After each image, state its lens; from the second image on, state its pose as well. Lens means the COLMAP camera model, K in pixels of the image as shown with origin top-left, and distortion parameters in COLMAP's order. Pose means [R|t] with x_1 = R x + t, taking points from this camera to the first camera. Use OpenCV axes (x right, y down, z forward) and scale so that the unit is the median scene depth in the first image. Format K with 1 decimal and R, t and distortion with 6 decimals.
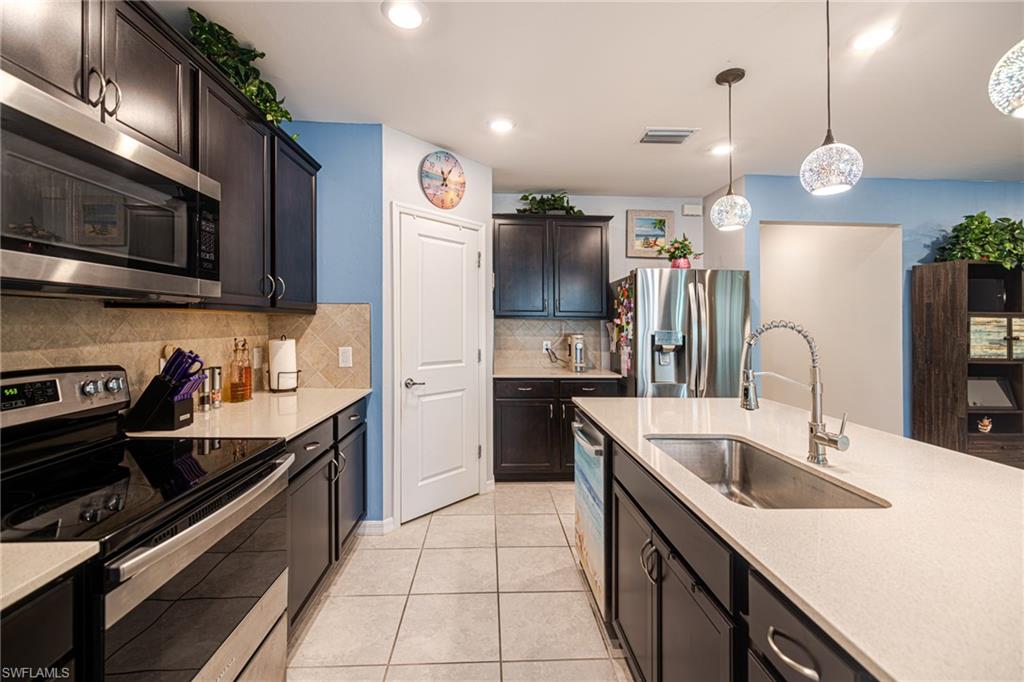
lens RADIAL K [[433.6, 0, 511.7], [0, 433.6, 302.9], [0, 0, 1]] dist [-0.000532, 0.000079]
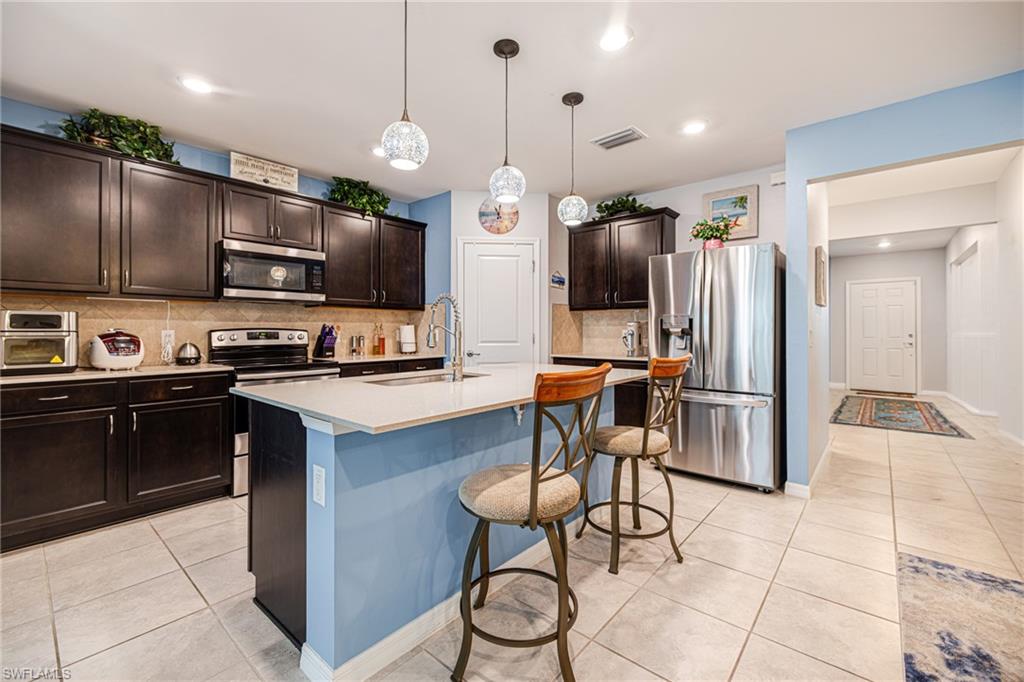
lens RADIAL K [[429.1, 0, 507.3], [0, 429.1, 308.8], [0, 0, 1]] dist [-0.001130, 0.000078]
pose [[0.720070, -0.046992, -0.692308, 1.044782], [0.041142, 0.998840, -0.025006, 0.080886], [0.692681, -0.010477, 0.721168, -0.000100]]
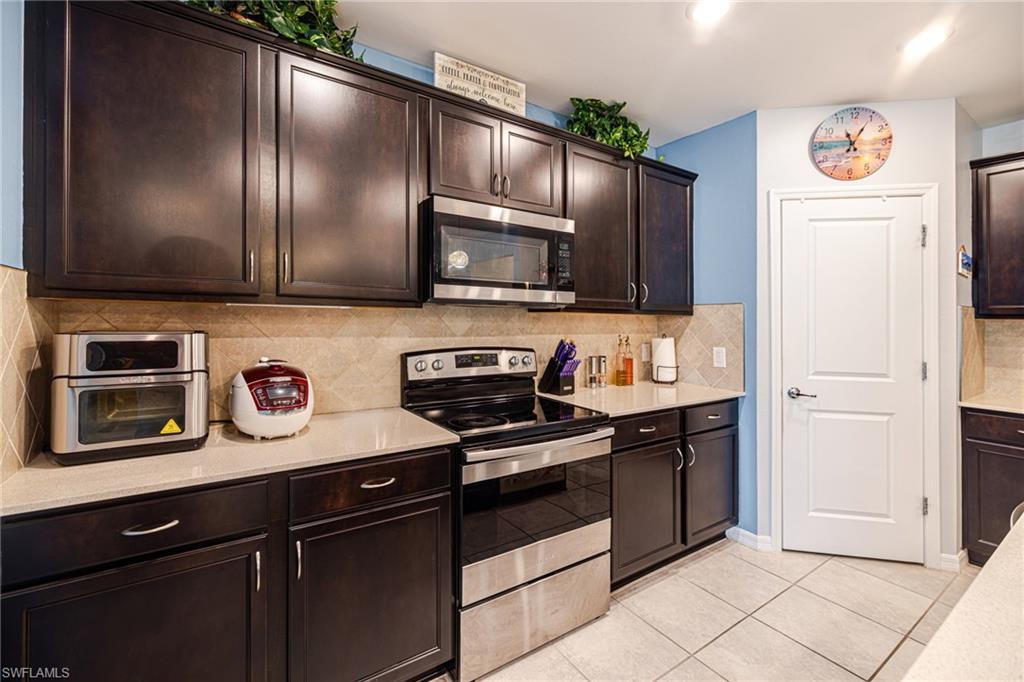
lens RADIAL K [[433.6, 0, 511.7], [0, 433.6, 302.9], [0, 0, 1]] dist [-0.000532, 0.000079]
pose [[0.514651, -0.035464, -0.856666, 0.255045], [0.031201, 0.999257, -0.022622, 0.006850], [0.856832, -0.015087, 0.515375, 0.075220]]
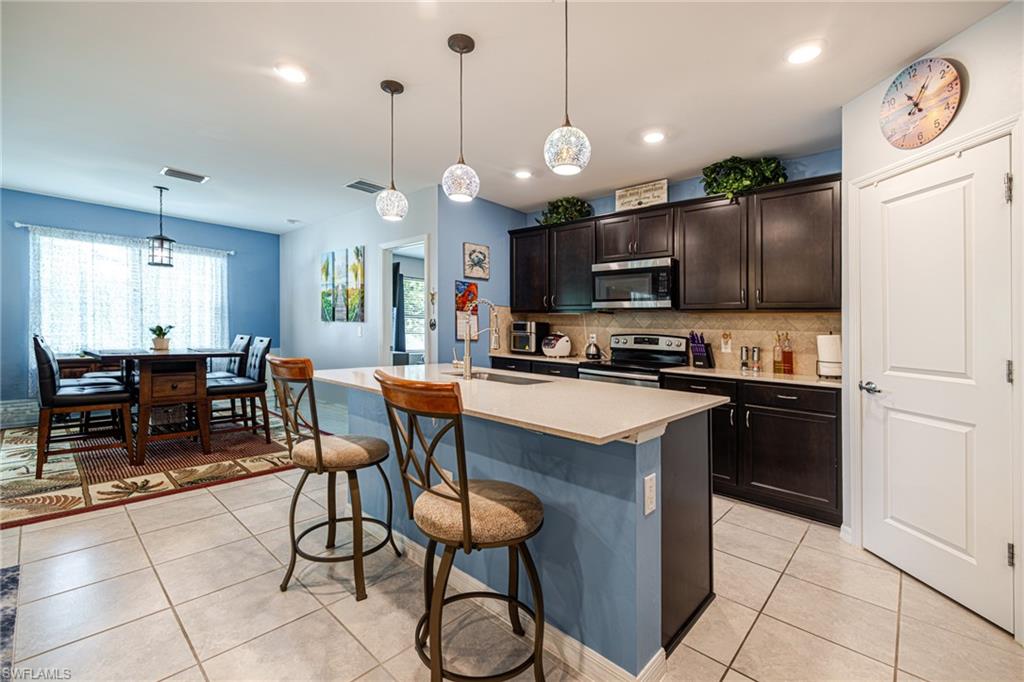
lens RADIAL K [[436.7, 0, 509.5], [0, 436.7, 327.5], [0, 0, 1]] dist [0.000452, 0.000048]
pose [[-0.712231, -0.036365, -0.701003, 0.977318], [-0.006680, 0.998963, -0.045035, 0.129146], [0.701913, -0.027393, -0.711735, 1.279966]]
